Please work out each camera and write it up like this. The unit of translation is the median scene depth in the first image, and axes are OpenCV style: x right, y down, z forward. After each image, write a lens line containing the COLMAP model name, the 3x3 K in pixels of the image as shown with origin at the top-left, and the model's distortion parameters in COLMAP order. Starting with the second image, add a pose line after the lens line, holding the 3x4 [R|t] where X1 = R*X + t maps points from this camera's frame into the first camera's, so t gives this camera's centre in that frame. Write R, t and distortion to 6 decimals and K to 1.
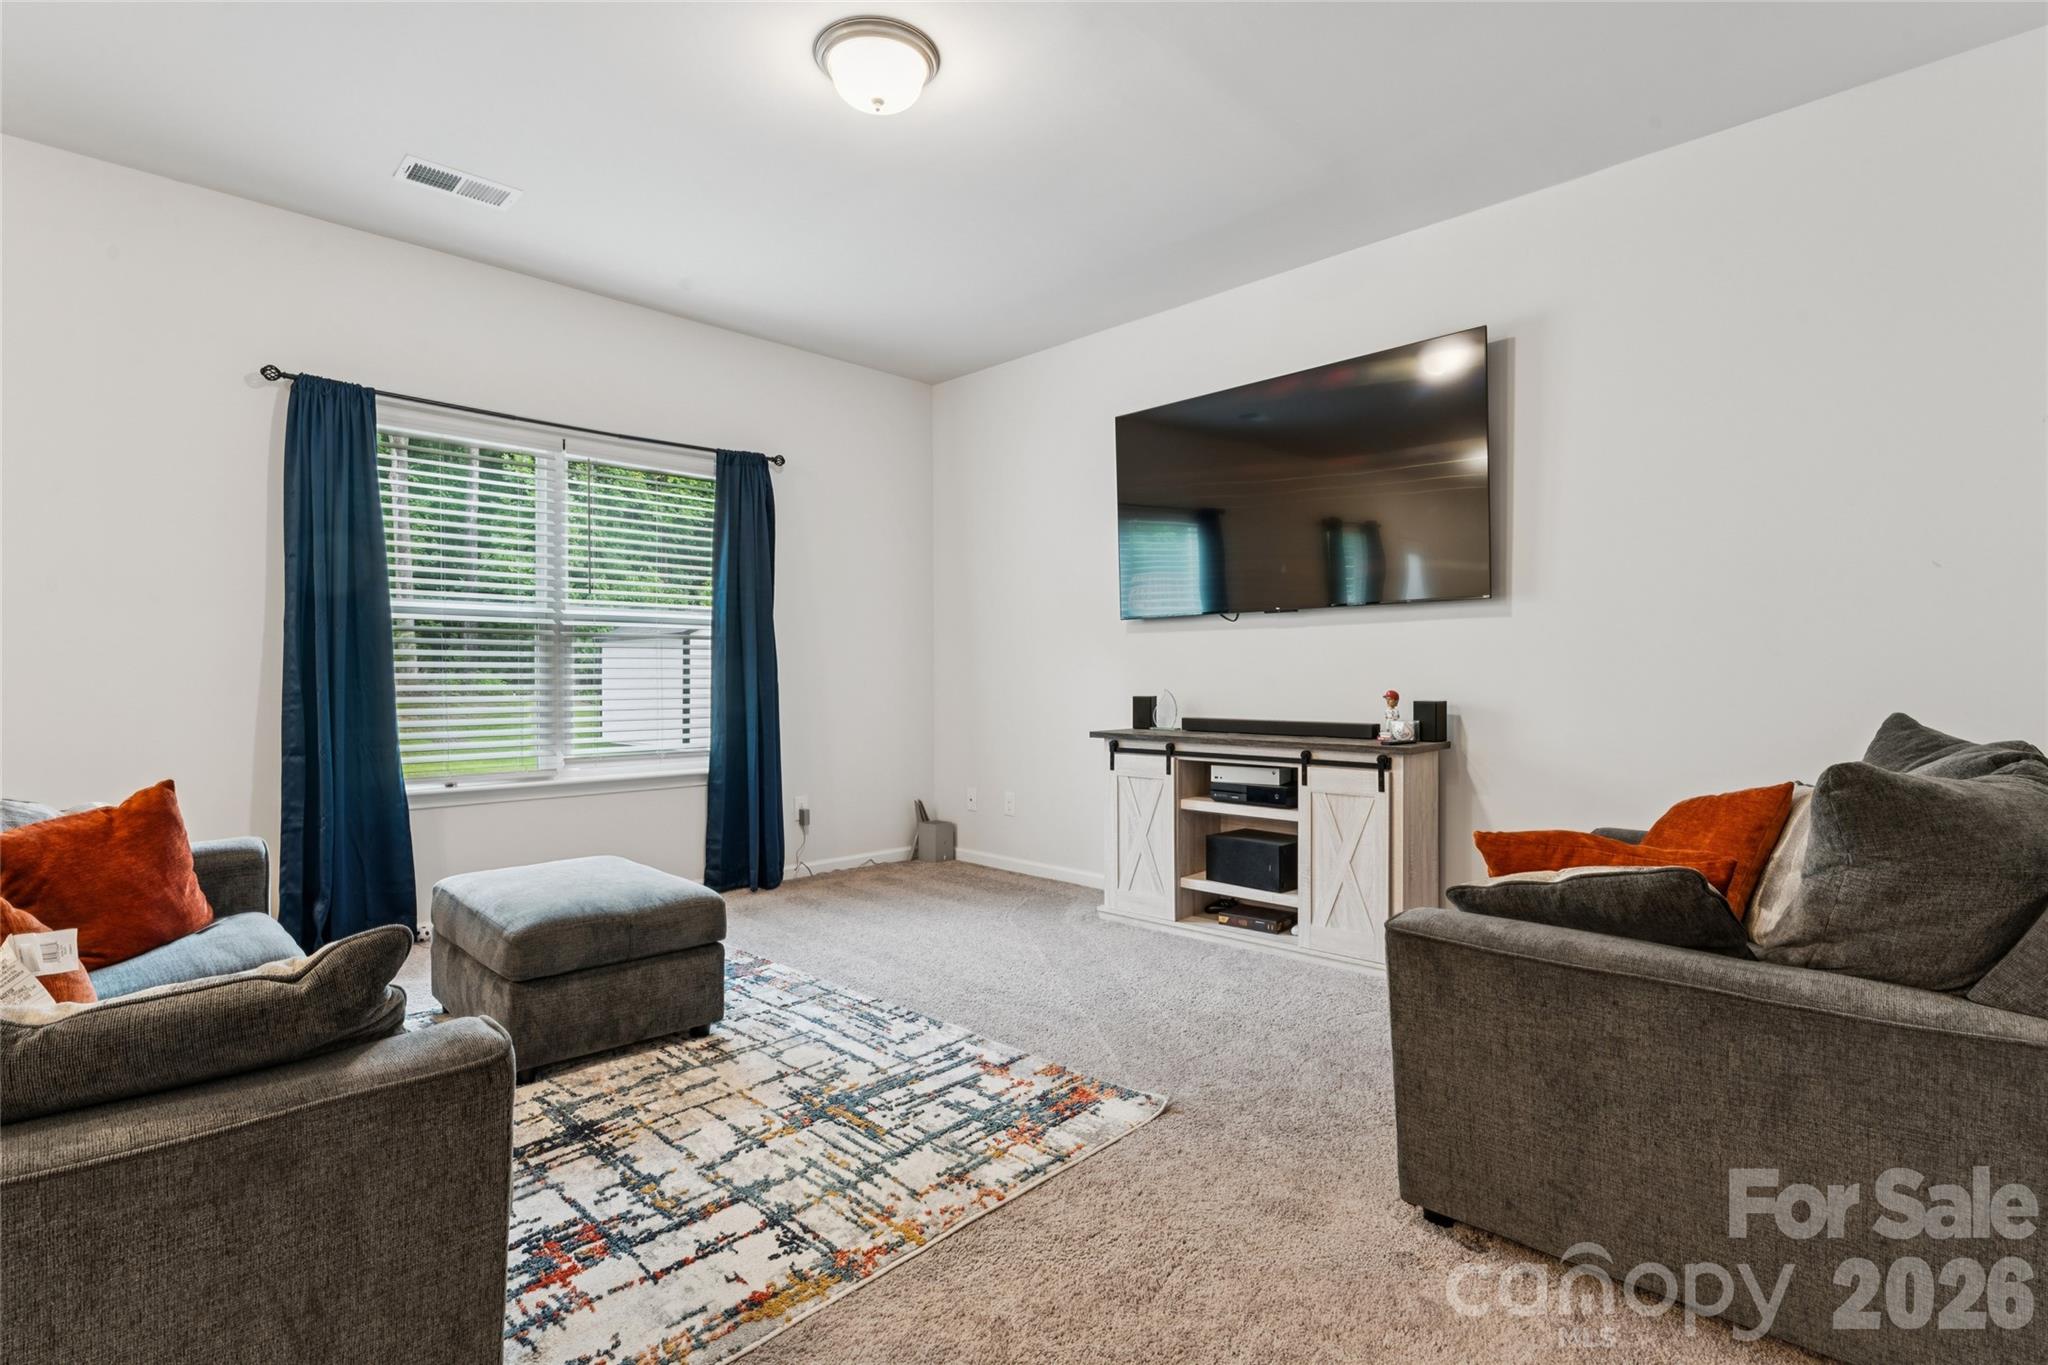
lens RADIAL K [[975.5, 0, 1010.2], [0, 975.5, 679.2], [0, 0, 1]] dist [-0.002570, 0.000543]
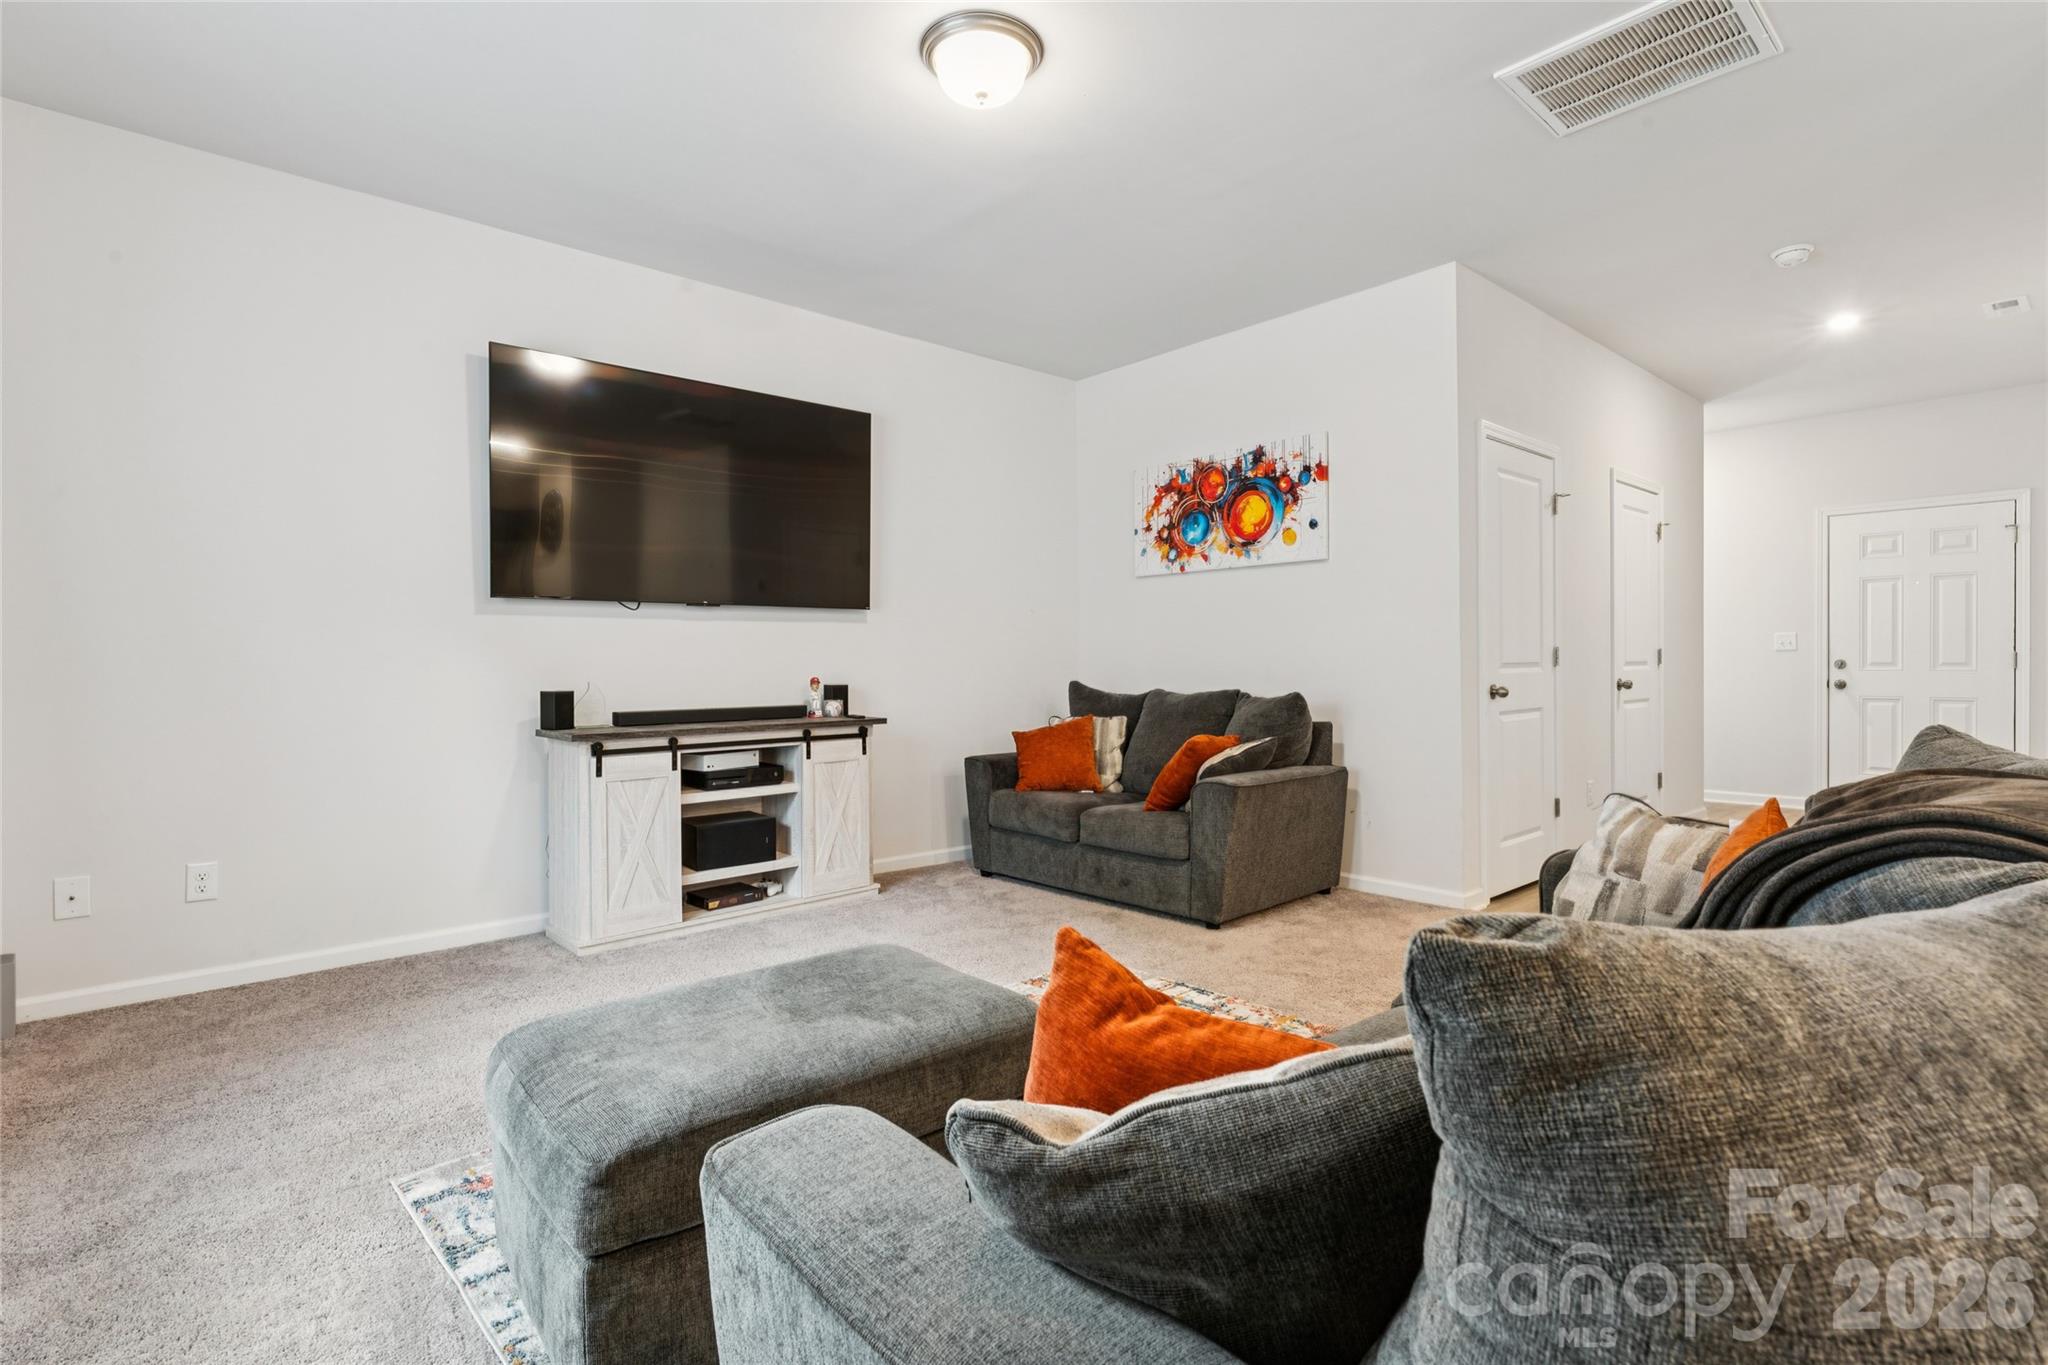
lens RADIAL K [[975.5, 0, 1023.6], [0, 975.5, 679.1], [0, 0, 1]] dist [-0.002570, 0.000543]
pose [[0.044388, -0.018974, 0.998834, -0.722989], [0.007966, 0.999795, 0.018639, -0.005930], [-0.998983, 0.007129, 0.044530, 0.578819]]
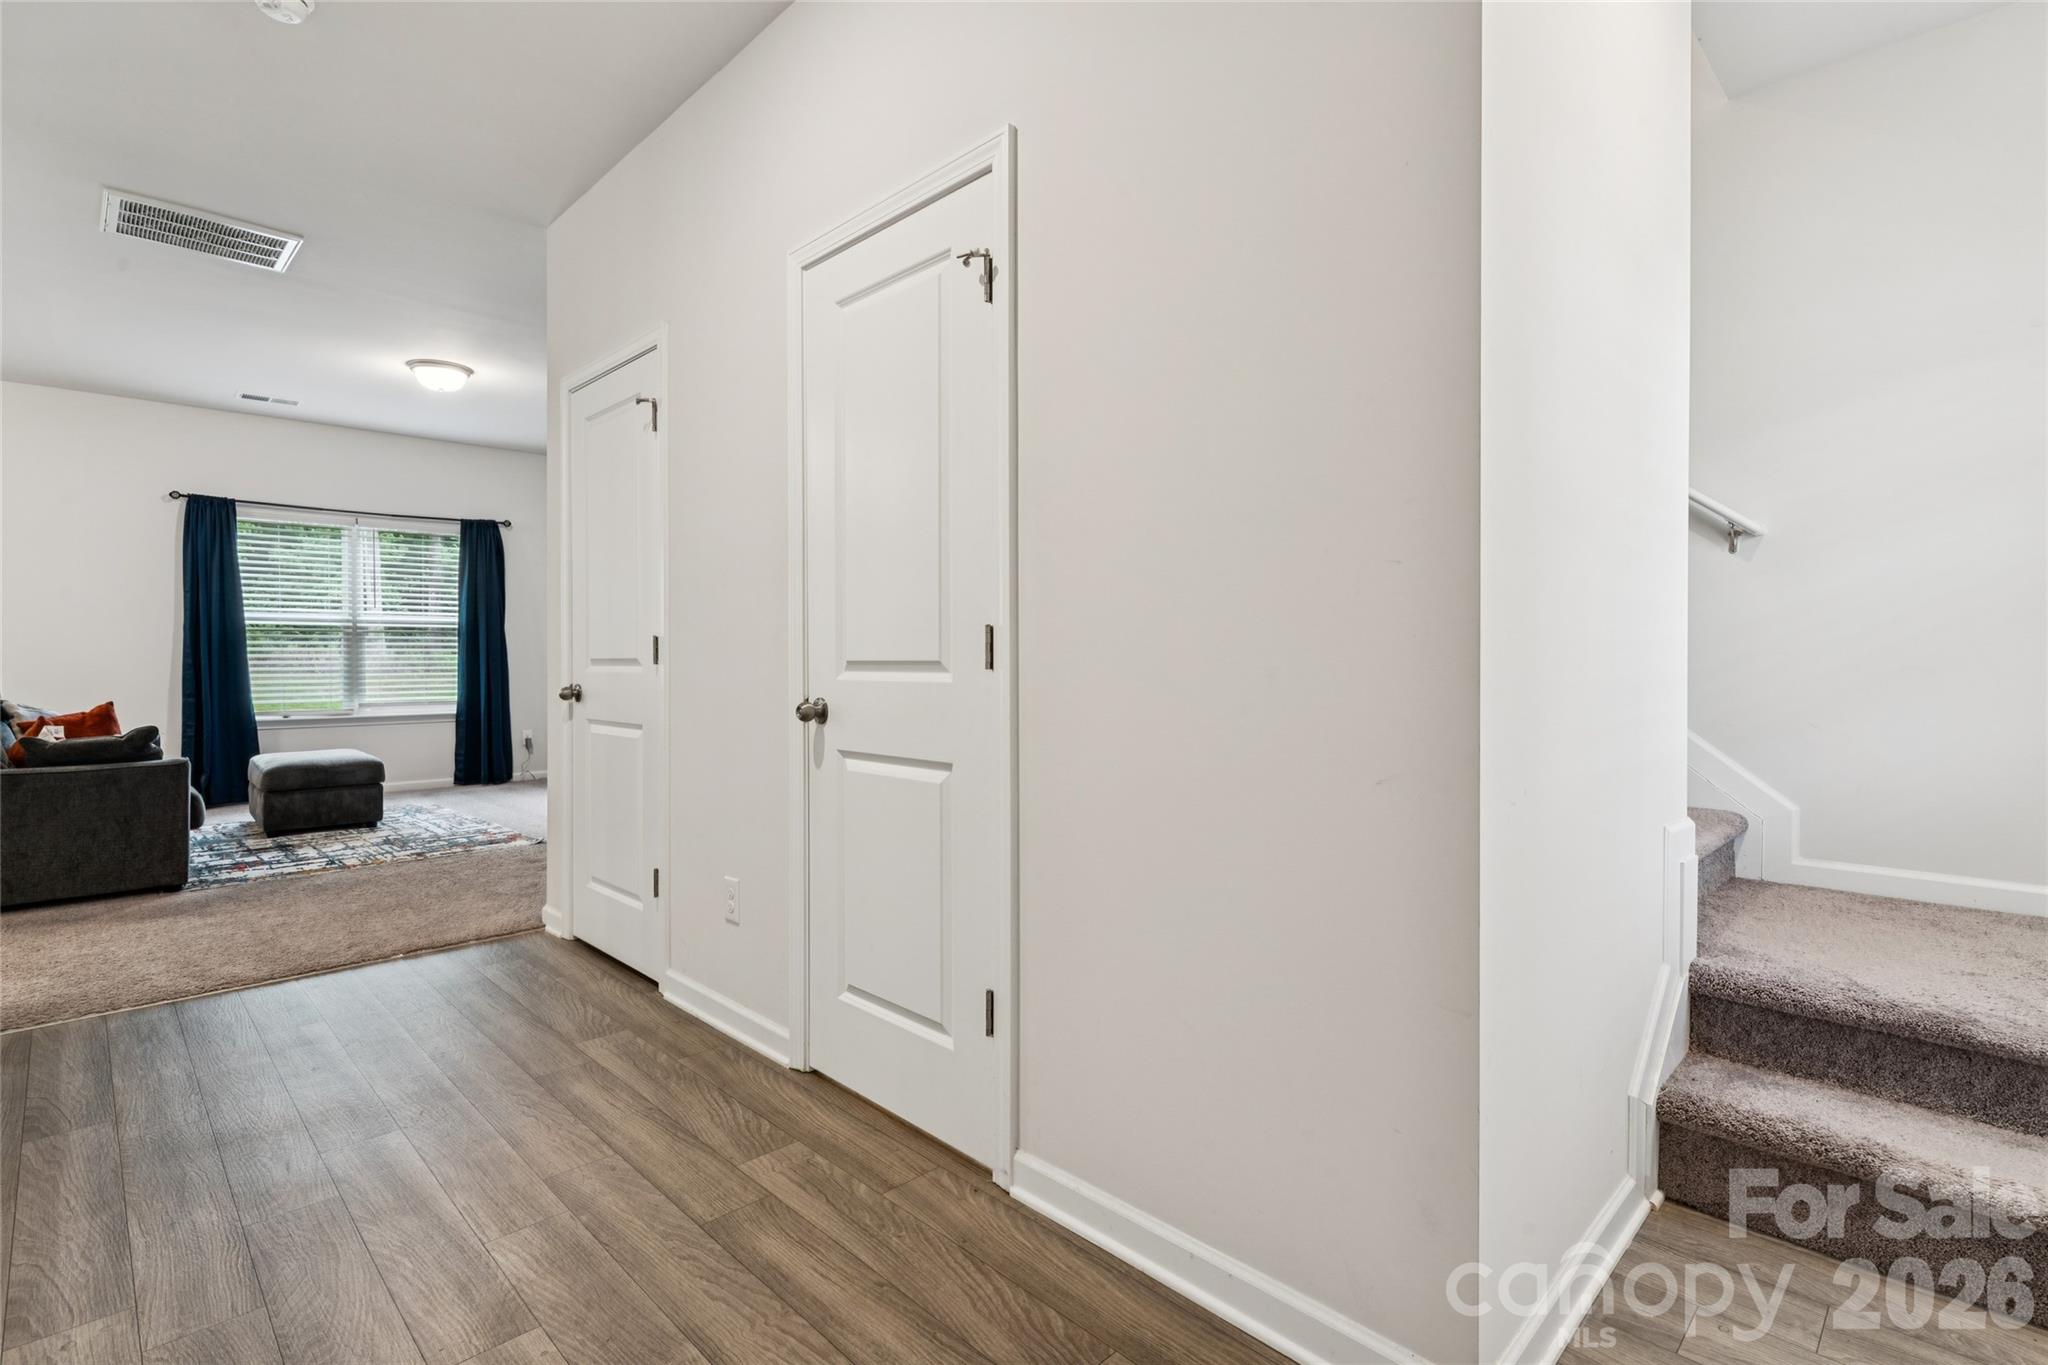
lens RADIAL K [[975.5, 0, 1032.1], [0, 975.5, 668.0], [0, 0, 1]] dist [-0.002570, 0.000543]
pose [[0.999995, 0.001078, 0.002894, 0.947184], [-0.001102, 0.999963, 0.008501, 0.003590], [-0.002885, -0.008504, 0.999960, -0.945105]]
